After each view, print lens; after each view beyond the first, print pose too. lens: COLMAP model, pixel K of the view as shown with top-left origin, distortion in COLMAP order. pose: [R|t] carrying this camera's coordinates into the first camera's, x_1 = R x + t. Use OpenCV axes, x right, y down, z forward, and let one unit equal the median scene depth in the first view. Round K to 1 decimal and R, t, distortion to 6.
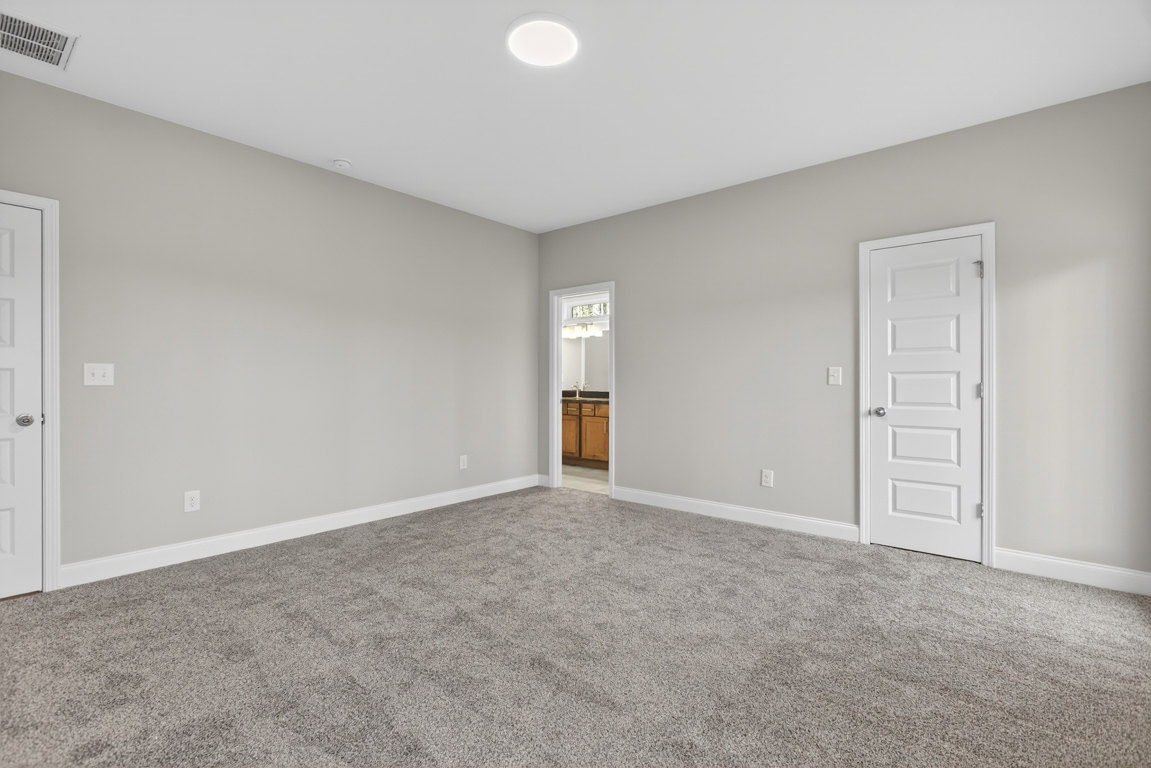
lens RADIAL K [[524.3, 0, 568.5], [0, 524.3, 384.7], [0, 0, 1]] dist [-0.000086, 0.000453]
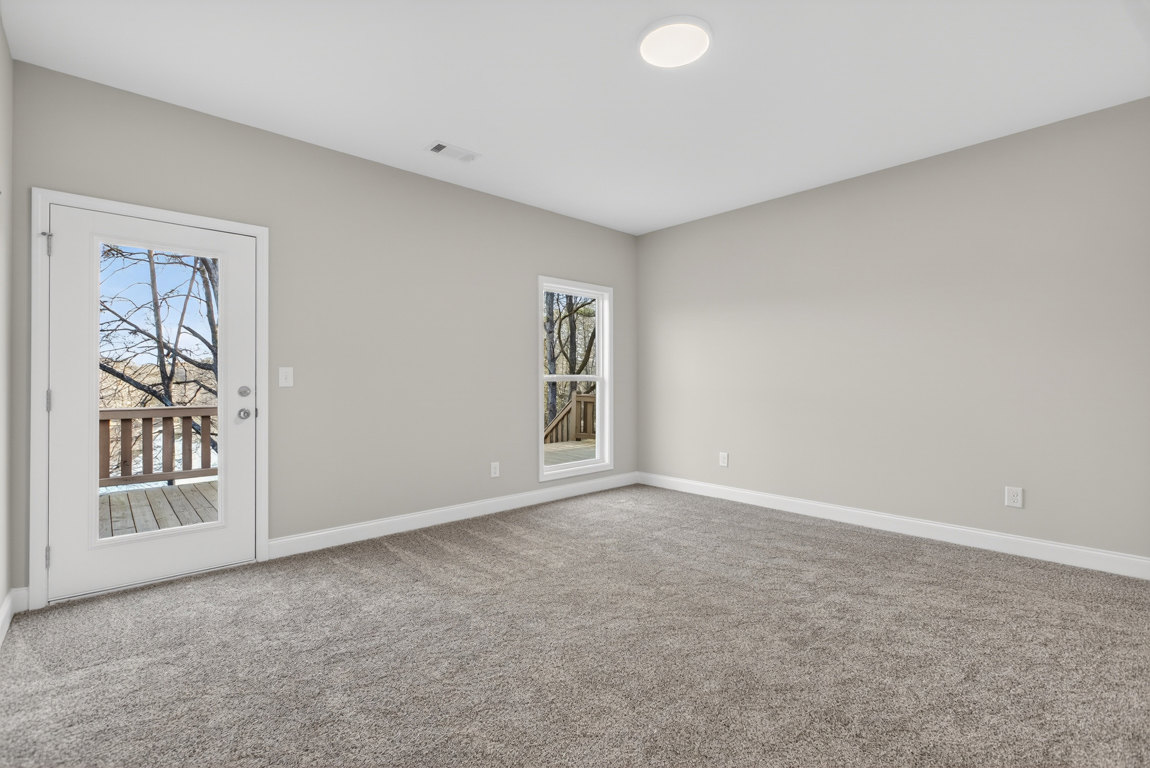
lens RADIAL K [[511.9, 0, 571.1], [0, 511.9, 381.7], [0, 0, 1]] dist [-0.003431, 0.000220]
pose [[-0.992337, 0.003936, 0.123500, 0.020108], [0.005387, 0.999920, 0.011417, -0.008360], [-0.123446, 0.011994, -0.992279, 1.351173]]
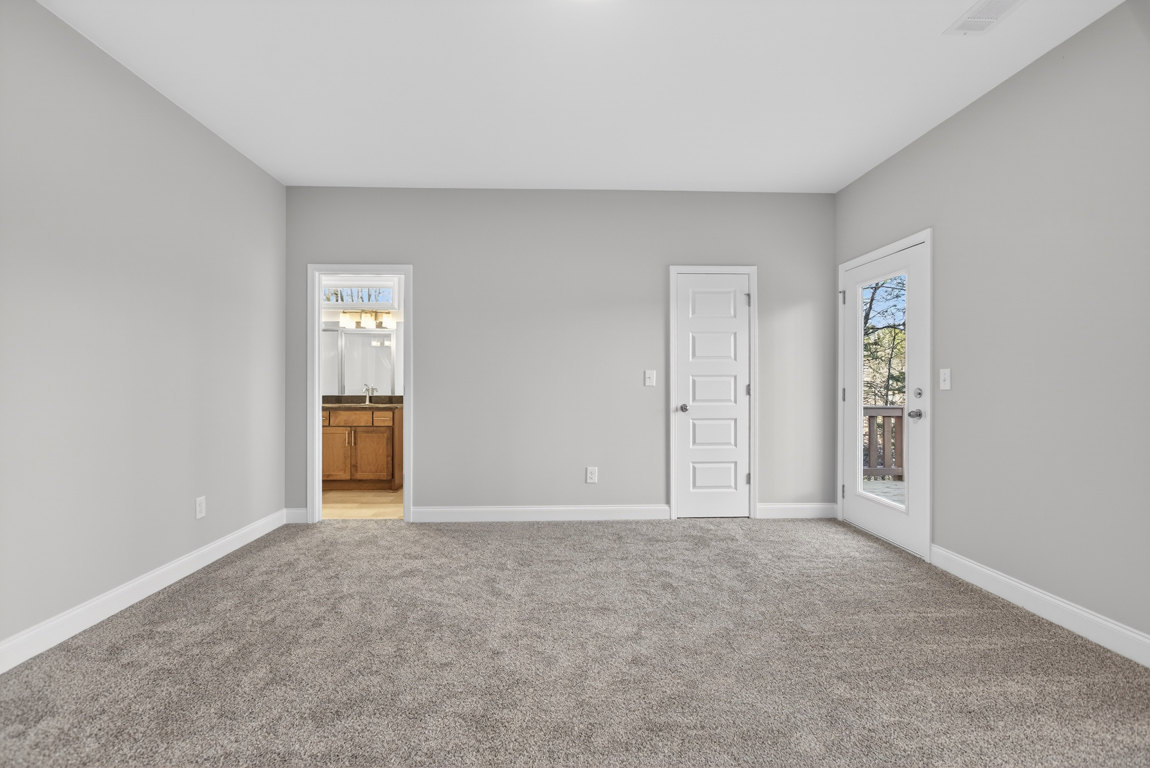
lens RADIAL K [[519.0, 0, 570.5], [0, 519.0, 385.2], [0, 0, 1]] dist [-0.001707, 0.000348]
pose [[0.734015, -0.003451, 0.679125, -0.409011], [0.006054, 0.999981, -0.001462, -0.000607], [-0.679107, 0.005184, 0.734021, 0.295403]]
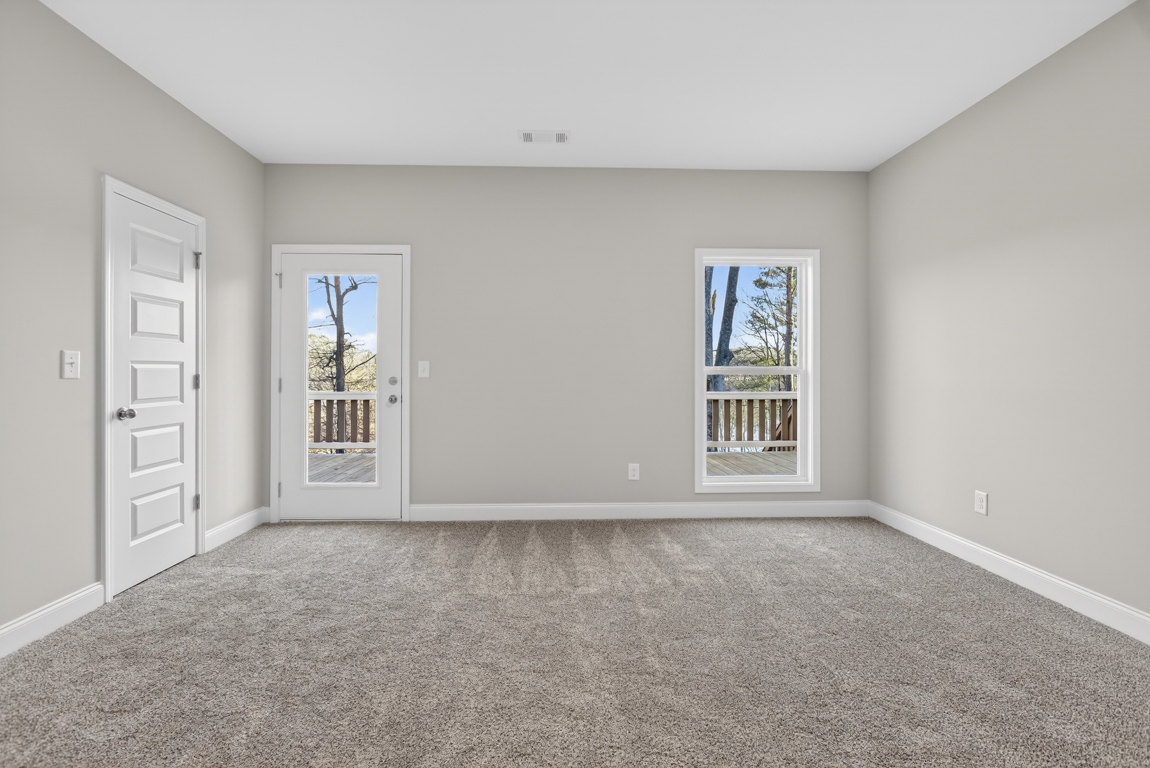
lens RADIAL K [[519.0, 0, 573.3], [0, 519.0, 372.2], [0, 0, 1]] dist [-0.002550, 0.000371]
pose [[-0.678808, 0.000752, 0.734315, -0.379394], [0.007144, 0.999959, 0.005581, -0.006555], [-0.734281, 0.009034, -0.678786, 1.019080]]
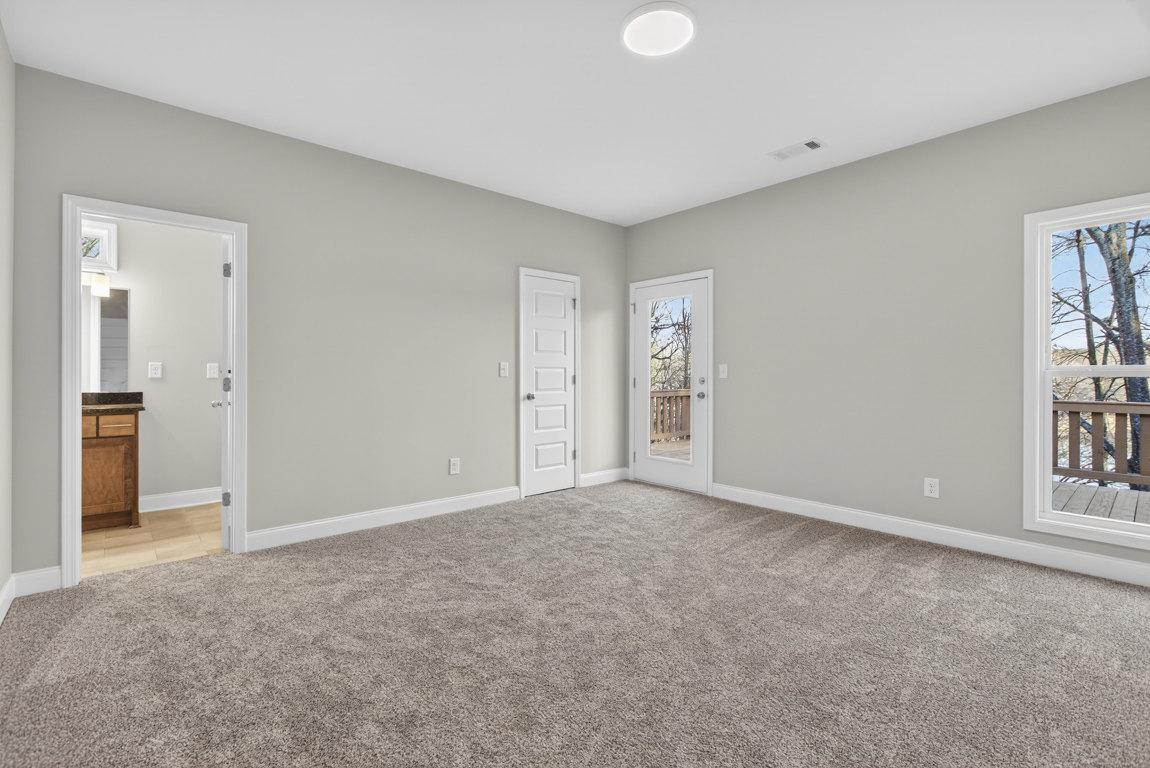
lens RADIAL K [[521.0, 0, 574.7], [0, 521.0, 374.9], [0, 0, 1]] dist [-0.000557, 0.000383]
pose [[0.141017, -0.001956, 0.990005, -0.704299], [0.009356, 0.999956, 0.000643, -0.003577], [-0.989963, 0.009172, 0.141029, 0.690810]]
